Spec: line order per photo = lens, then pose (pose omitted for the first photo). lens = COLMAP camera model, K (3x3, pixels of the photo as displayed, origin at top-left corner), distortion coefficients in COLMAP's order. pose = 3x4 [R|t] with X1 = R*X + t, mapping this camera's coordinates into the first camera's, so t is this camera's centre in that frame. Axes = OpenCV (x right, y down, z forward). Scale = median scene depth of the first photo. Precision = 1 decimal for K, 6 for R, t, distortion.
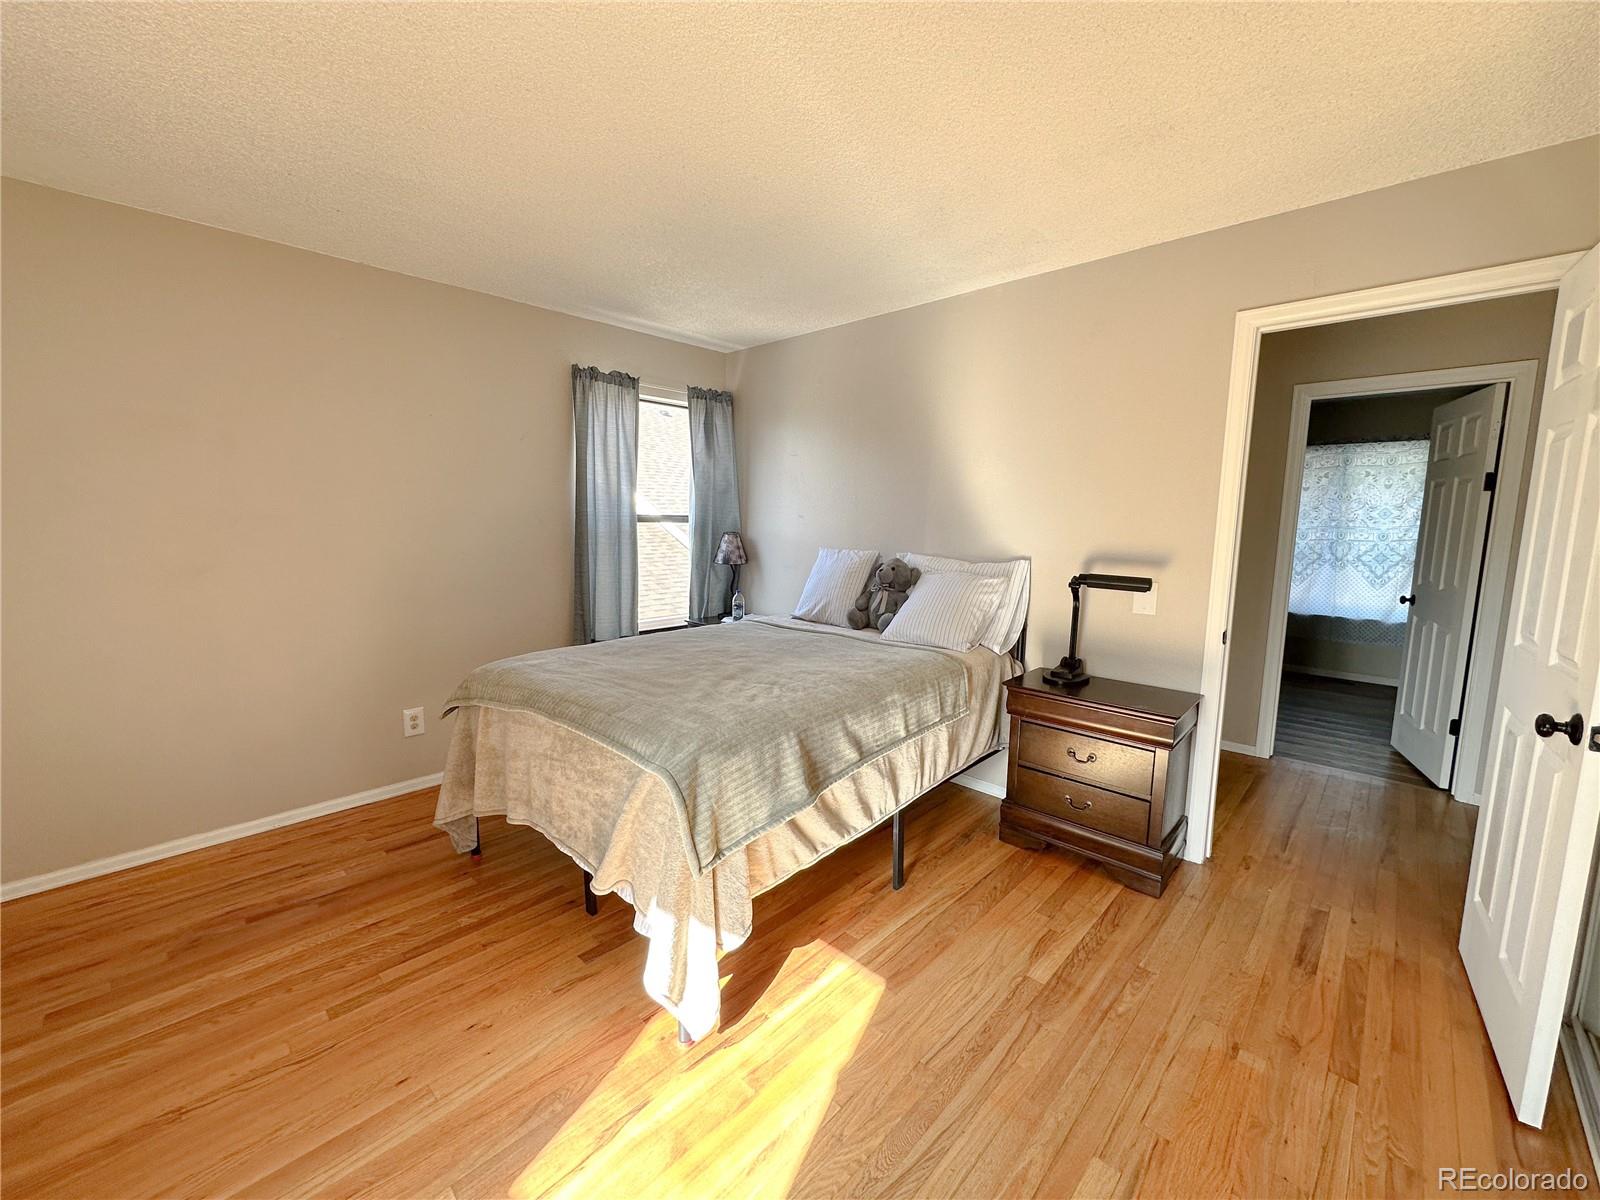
lens RADIAL K [[634.1, 0, 800.0], [0, 634.1, 600.0], [0, 0, 1]] dist [-0.002866, 0.000178]
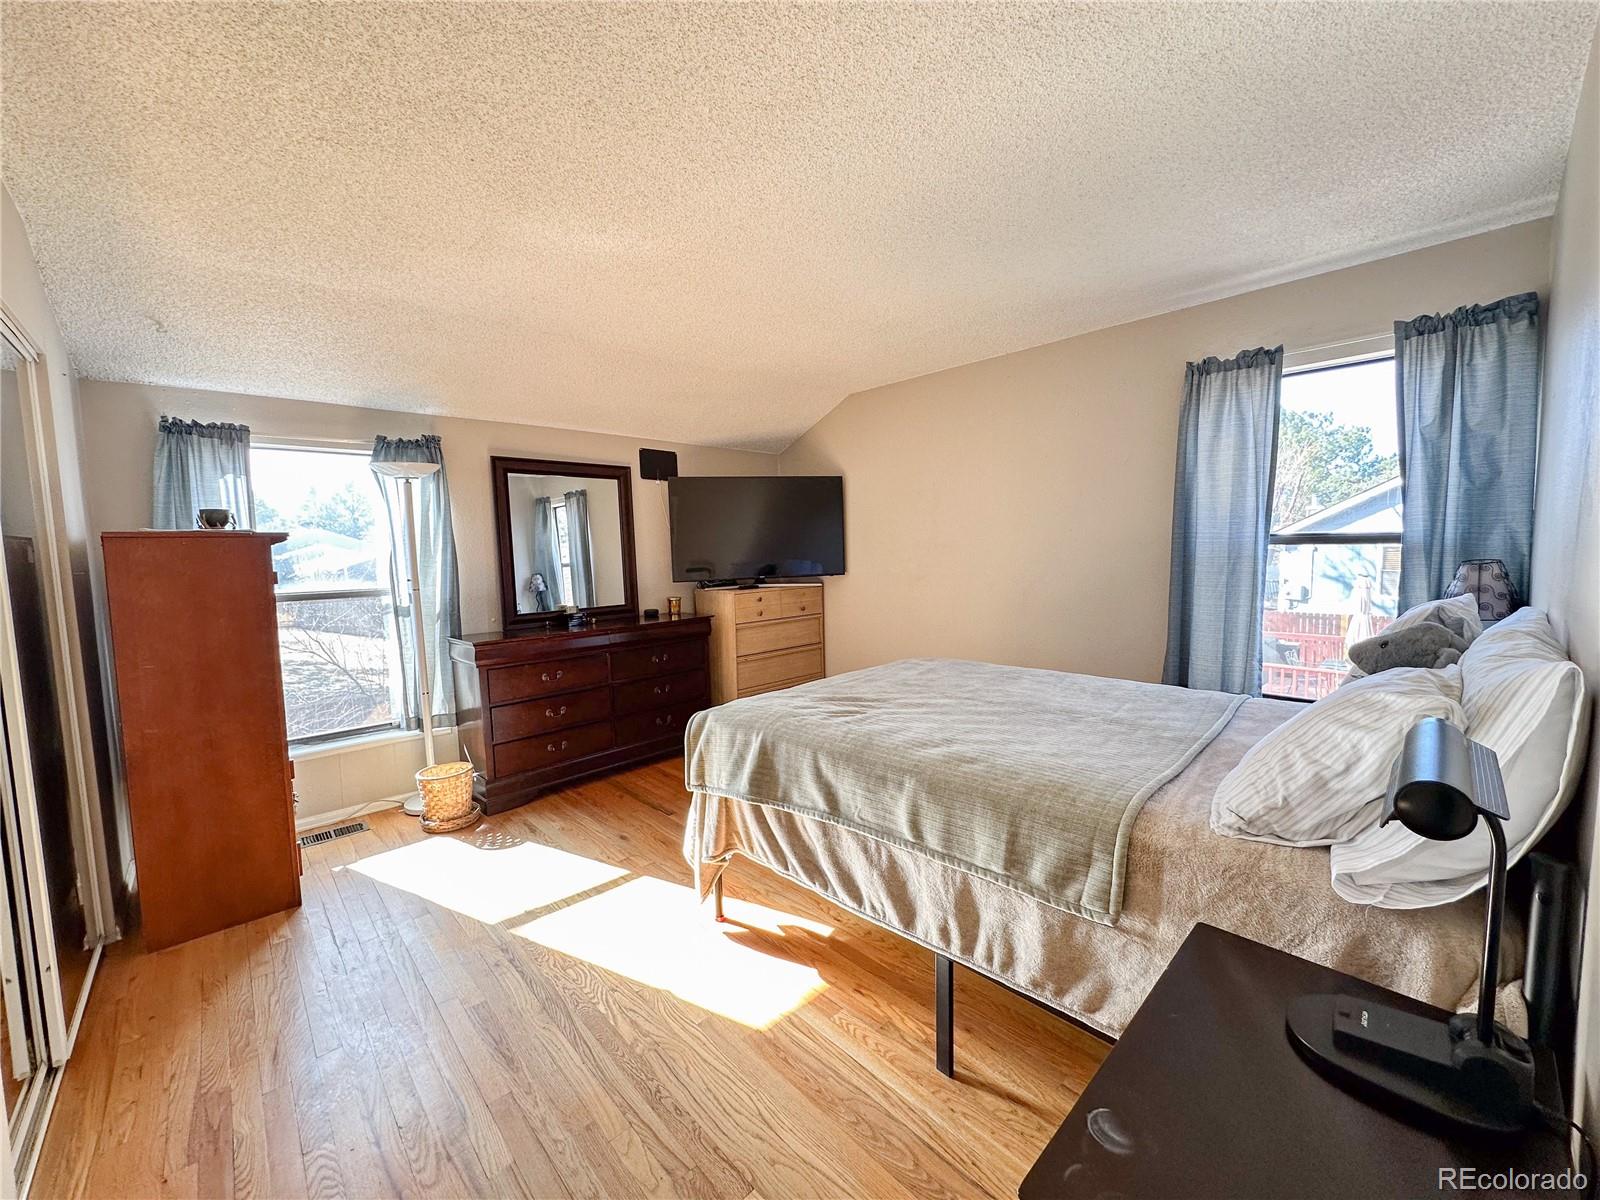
lens RADIAL K [[634.1, 0, 800.0], [0, 634.1, 600.0], [0, 0, 1]] dist [-0.002866, 0.000178]
pose [[-0.052302, 0.075540, -0.995770, 0.853142], [-0.112379, 0.990356, 0.081031, -0.099346], [0.992288, 0.116141, -0.043309, 0.854447]]
